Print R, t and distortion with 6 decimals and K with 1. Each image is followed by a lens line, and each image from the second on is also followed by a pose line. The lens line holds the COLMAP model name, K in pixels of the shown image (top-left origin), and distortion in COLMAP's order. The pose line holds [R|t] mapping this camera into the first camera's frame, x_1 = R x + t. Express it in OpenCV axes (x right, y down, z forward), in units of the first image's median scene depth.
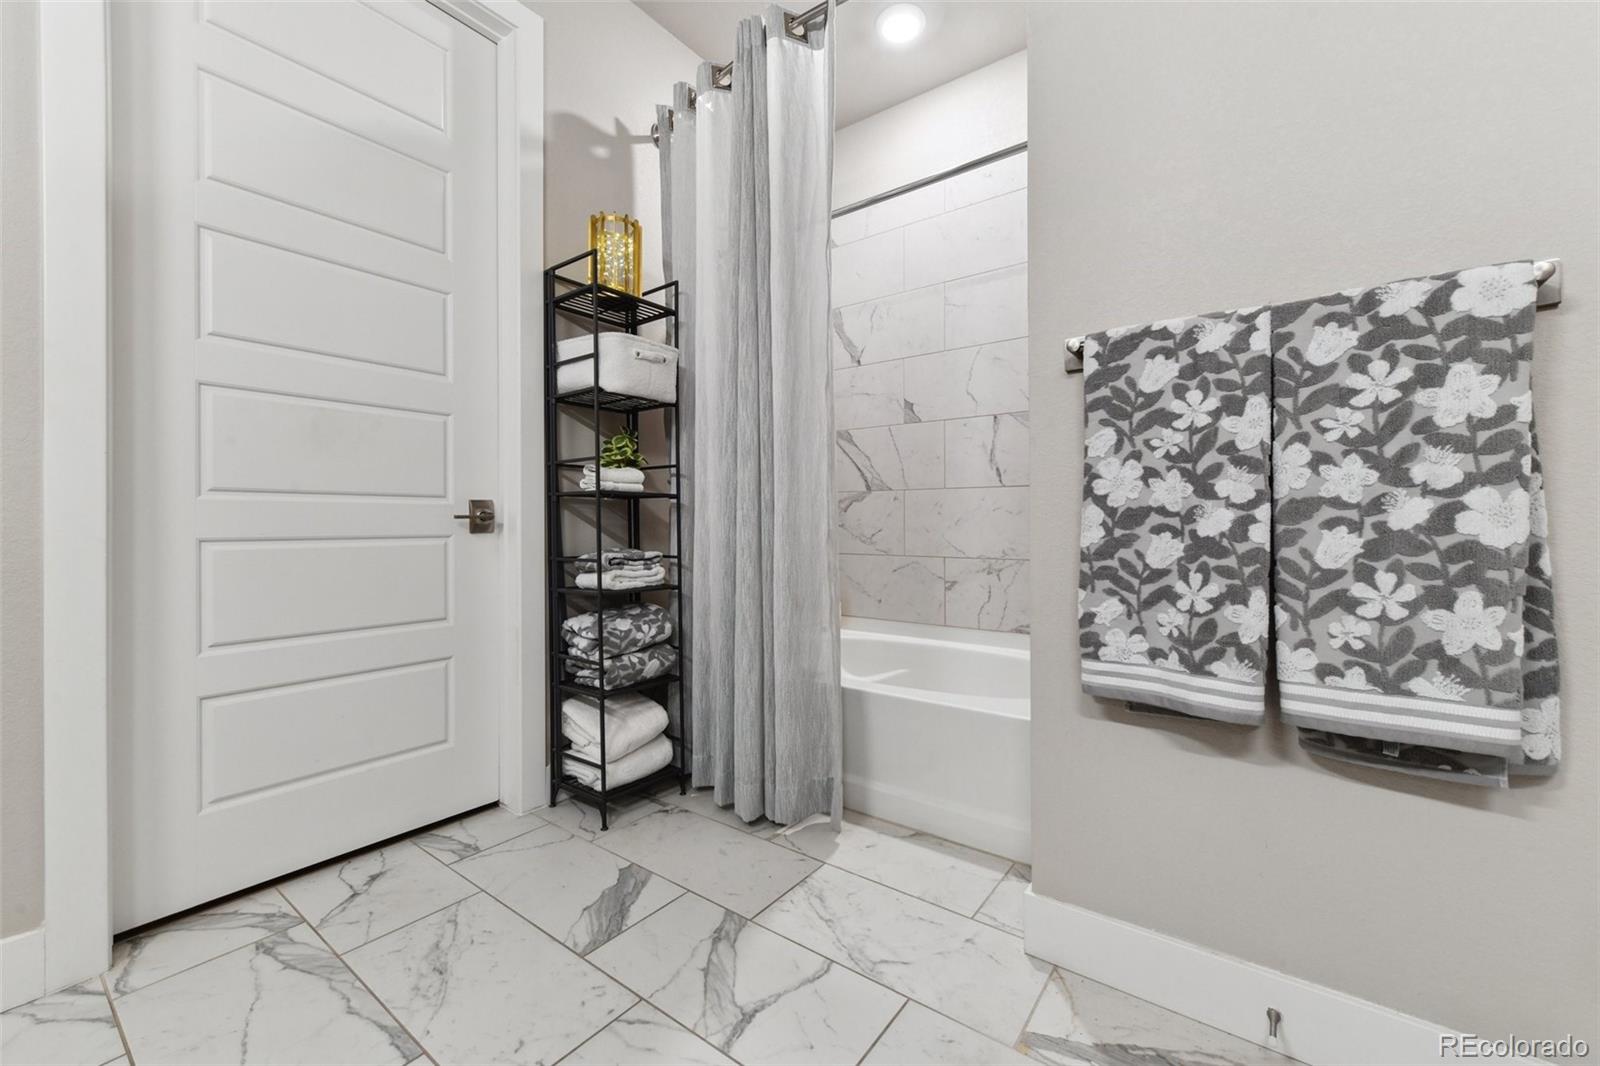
lens RADIAL K [[635.5, 0, 800.3], [0, 635.5, 527.7], [0, 0, 1]] dist [0.003170, -0.000522]
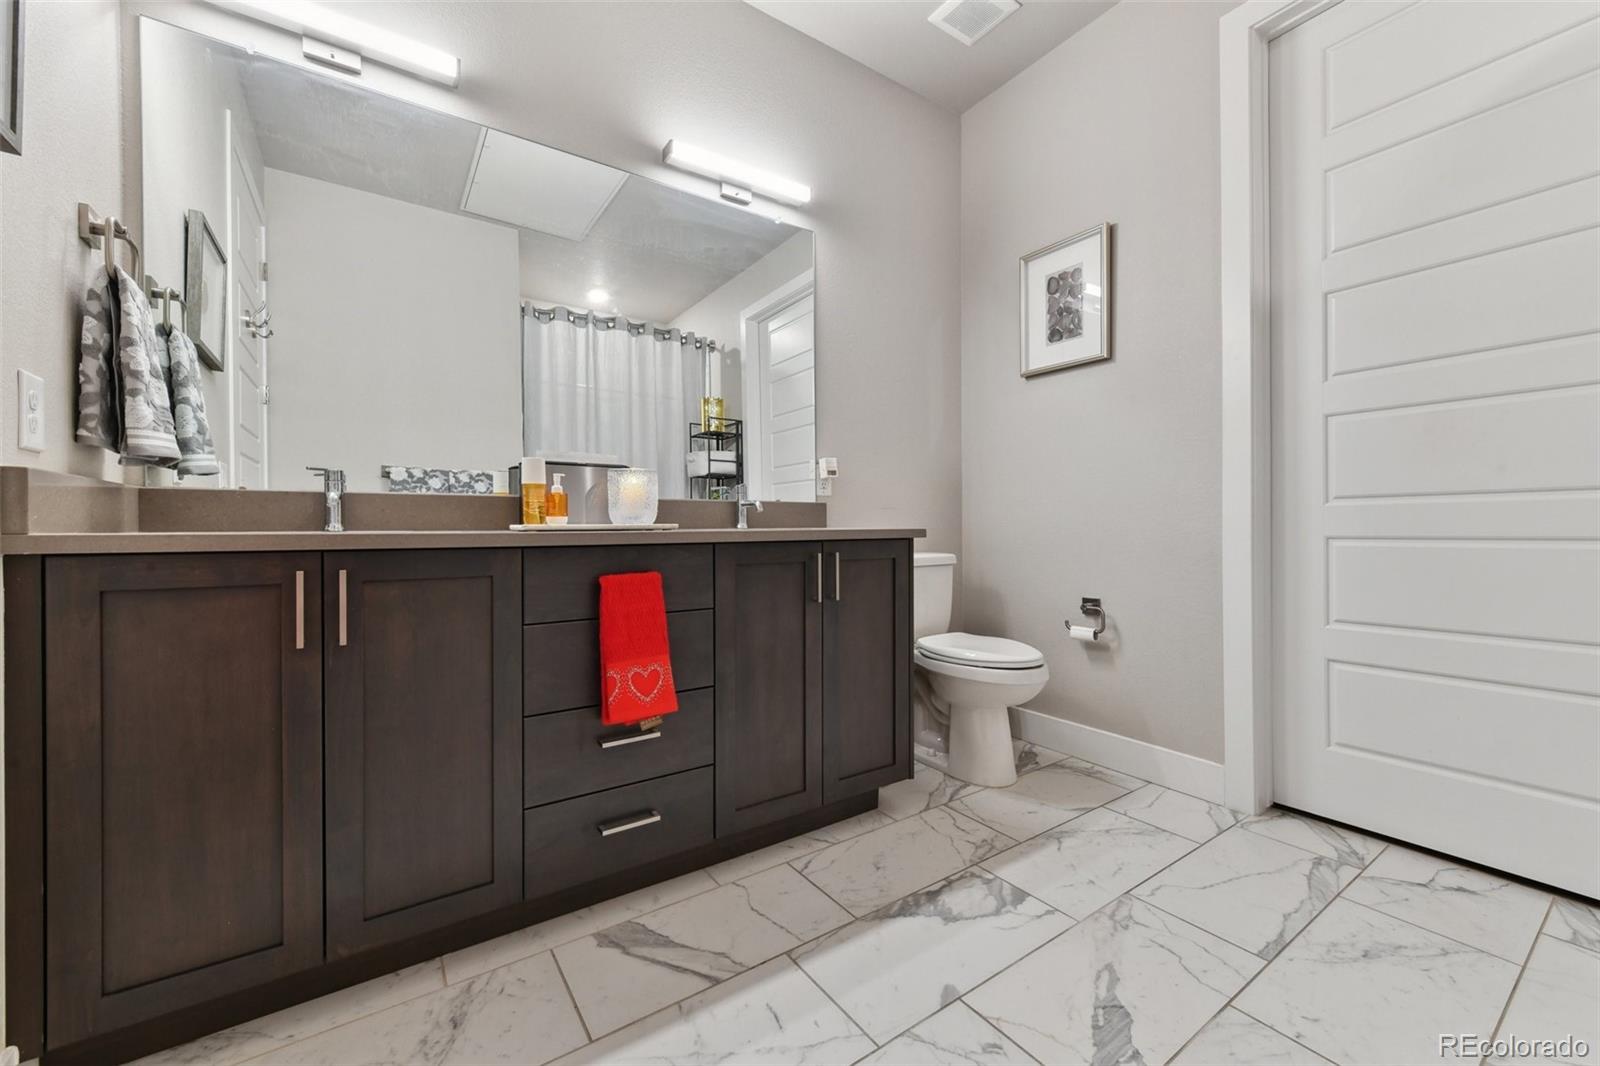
lens RADIAL K [[635.5, 0, 797.1], [0, 635.5, 534.2], [0, 0, 1]] dist [0.003170, -0.000522]
pose [[-0.332032, 0.014277, -0.943160, 0.644825], [0.008948, 0.999888, 0.011986, -0.012045], [0.943226, -0.004460, -0.332123, 0.422075]]
